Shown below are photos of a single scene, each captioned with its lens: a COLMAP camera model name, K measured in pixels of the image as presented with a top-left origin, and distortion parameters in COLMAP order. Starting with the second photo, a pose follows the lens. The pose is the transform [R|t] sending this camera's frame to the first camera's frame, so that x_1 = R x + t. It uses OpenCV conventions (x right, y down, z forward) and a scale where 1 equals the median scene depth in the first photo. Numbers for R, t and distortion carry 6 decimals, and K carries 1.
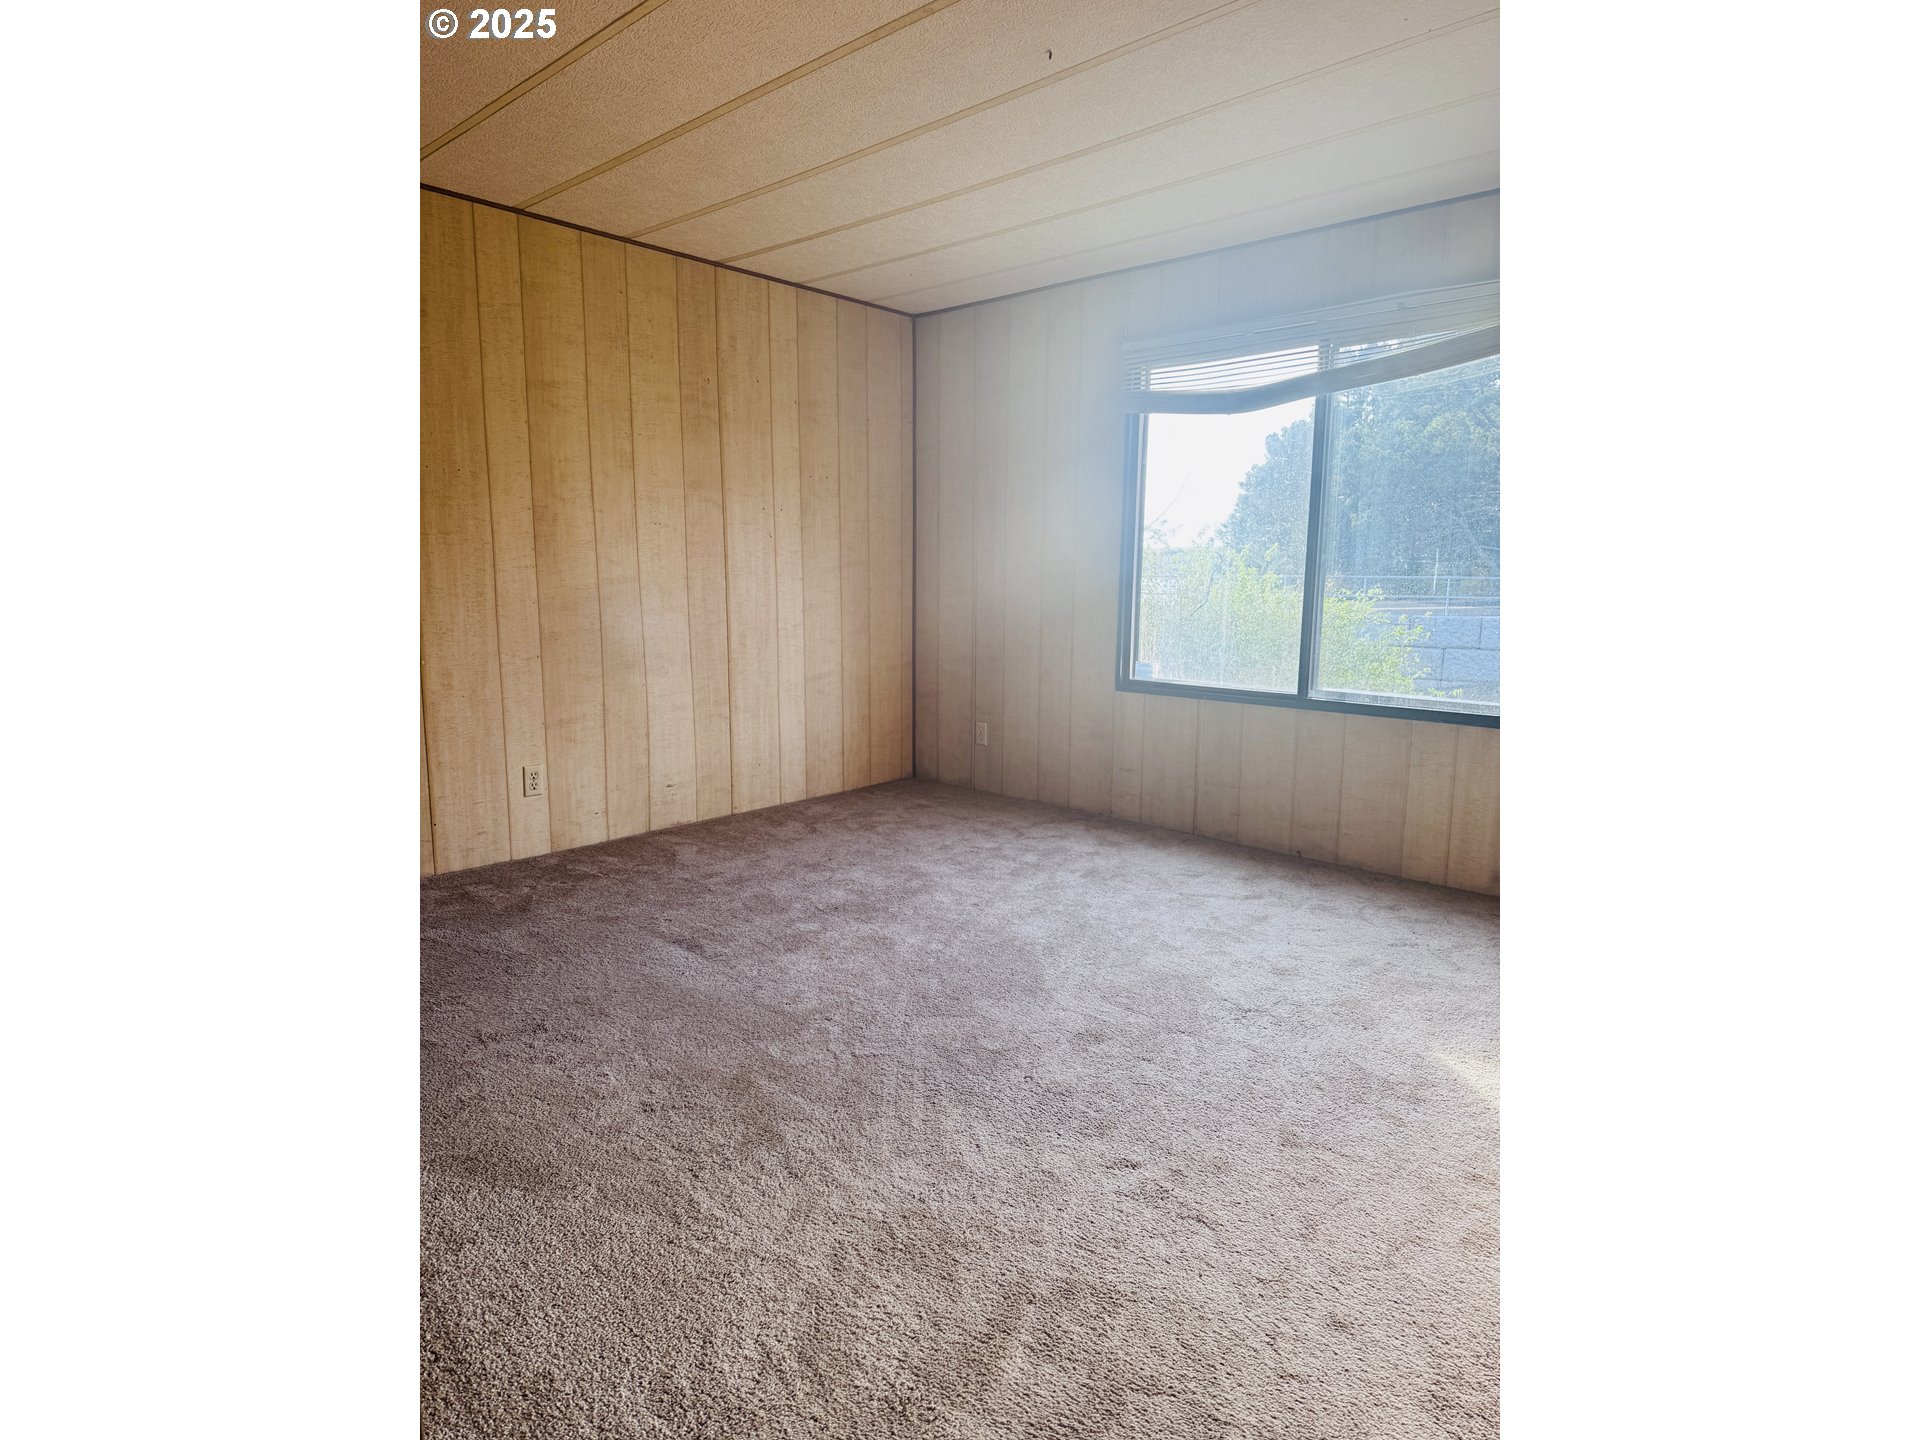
lens RADIAL K [[1026.7, 0, 950.9], [0, 1026.7, 715.9], [0, 0, 1]] dist [0.072149, -0.092542]
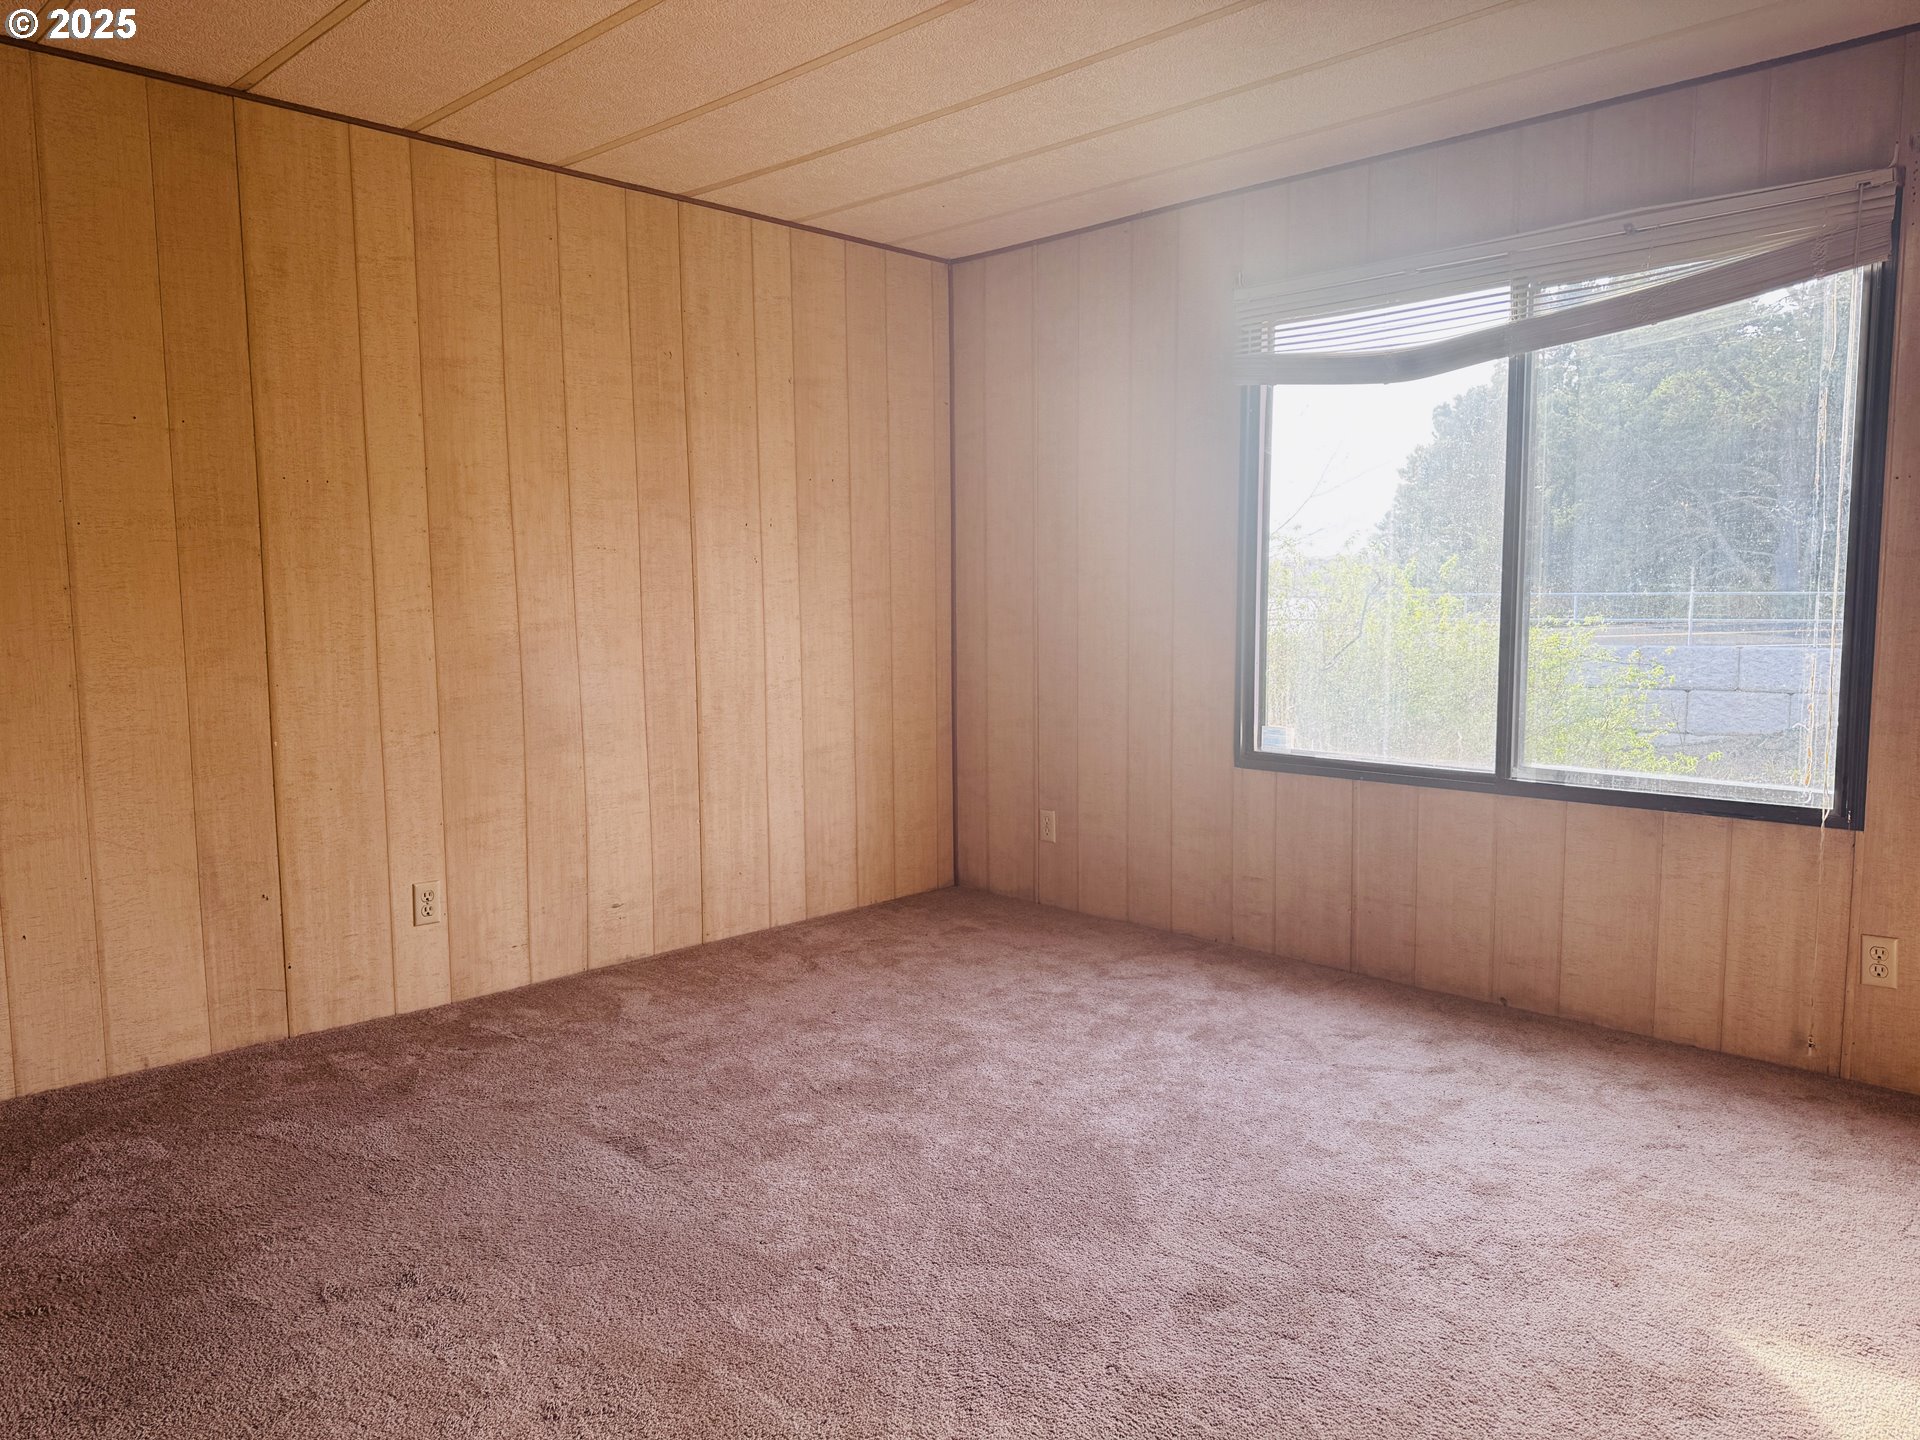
lens RADIAL K [[1357.7, 0, 960.0], [0, 1357.7, 720.0], [0, 0, 1]] dist [0.069879, -0.082796]
pose [[0.999078, -0.010464, -0.041635, 0.010967], [0.008581, 0.998943, -0.045164, -0.019119], [0.042064, 0.044765, 0.998112, 0.053672]]
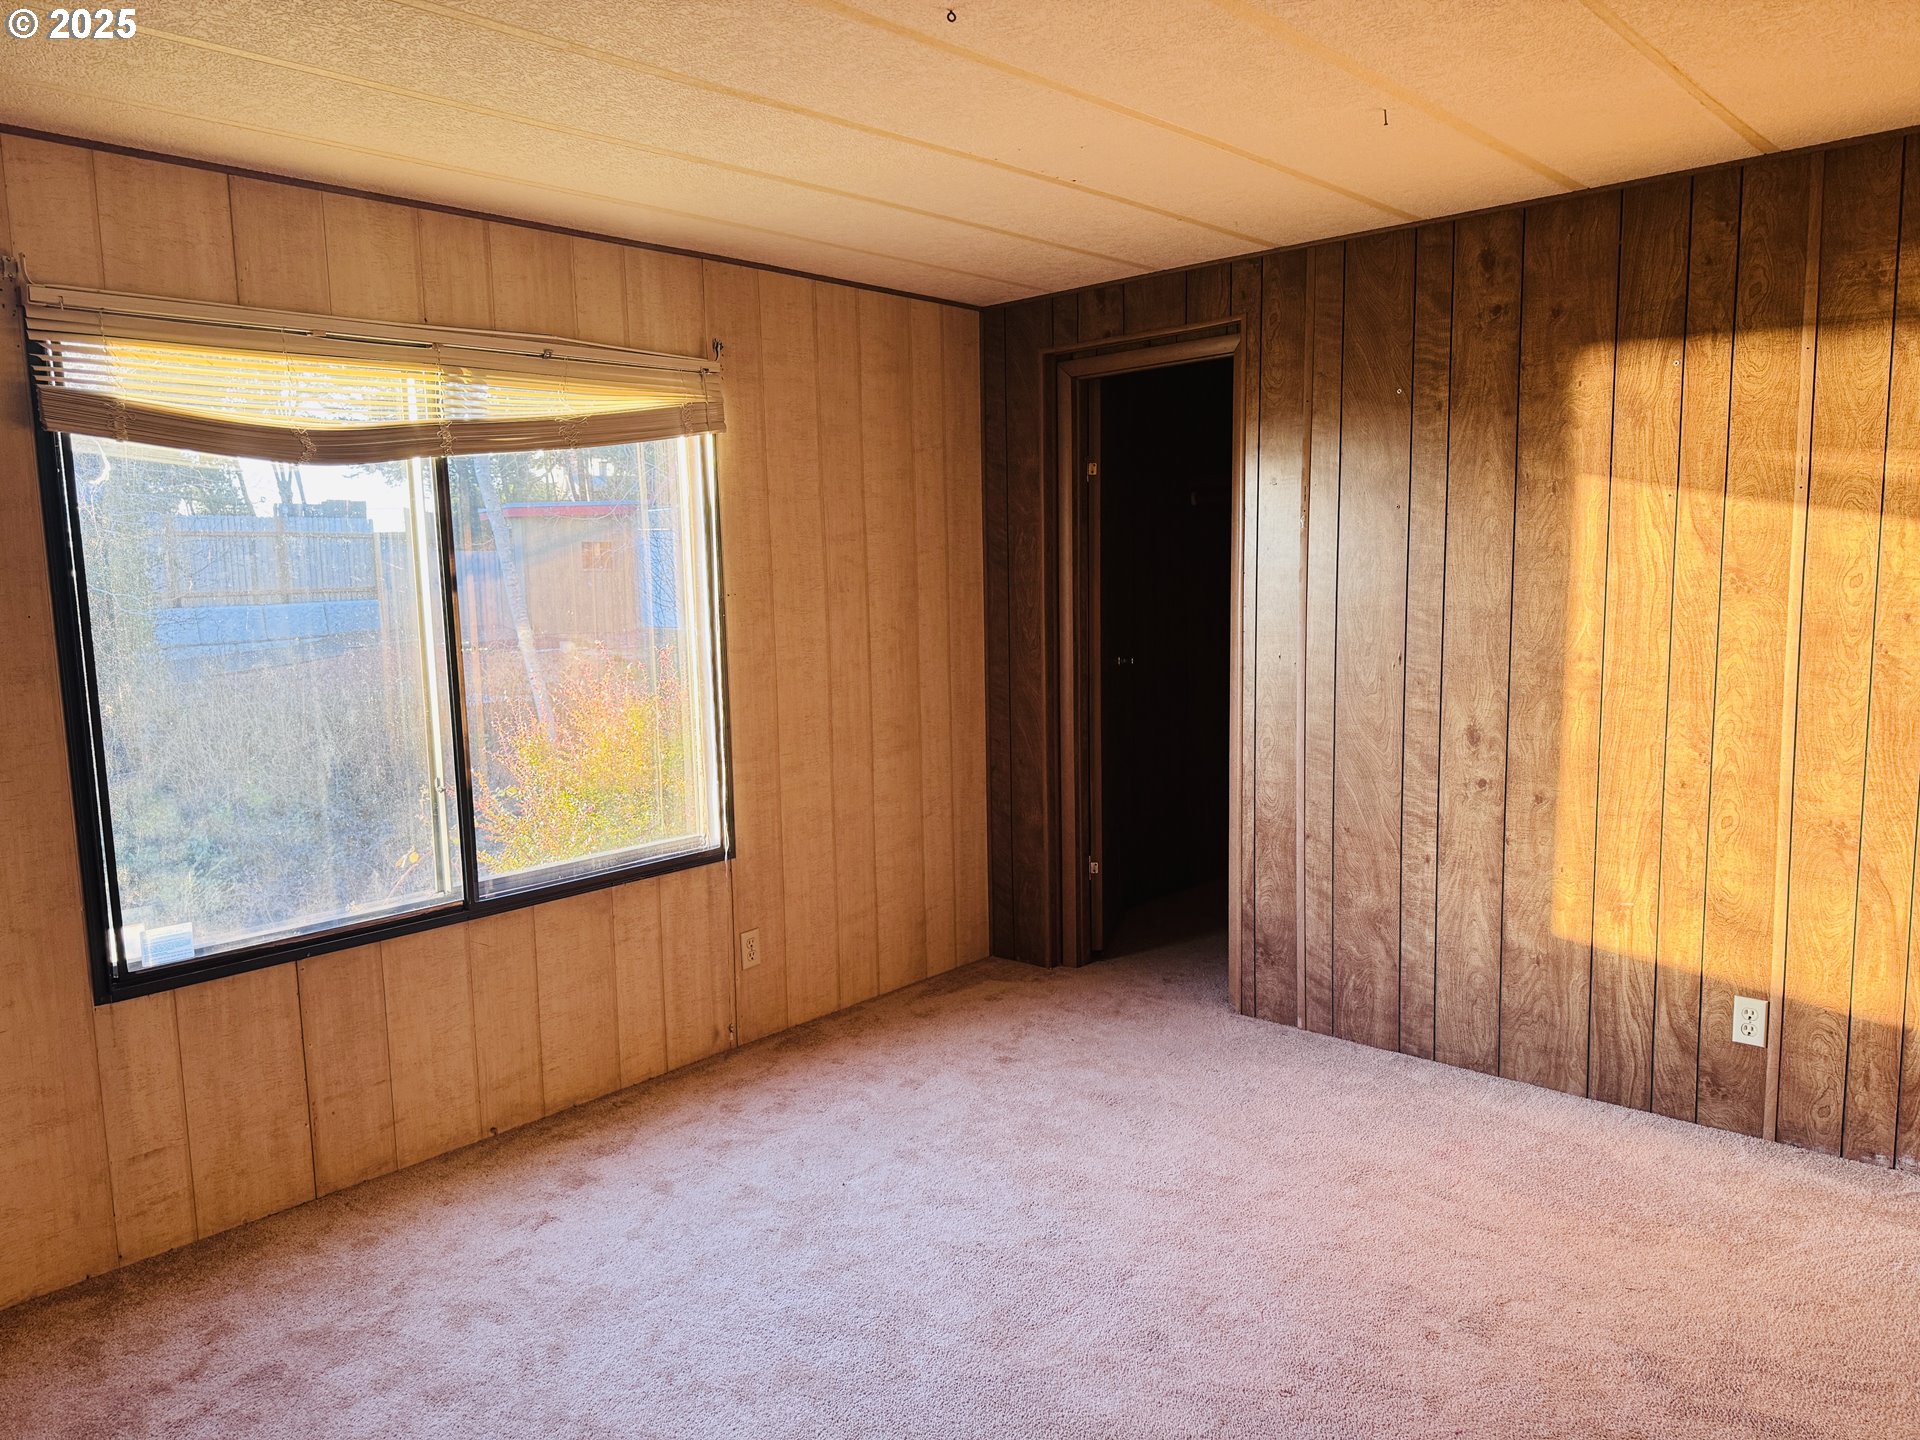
lens RADIAL K [[1357.7, 0, 960.0], [0, 1357.7, 720.0], [0, 0, 1]] dist [0.069879, -0.082796]
pose [[-0.015364, -0.127246, 0.991752, -0.538142], [0.173557, 0.976473, 0.127975, -0.197189], [-0.984704, 0.174092, 0.007082, 0.701213]]
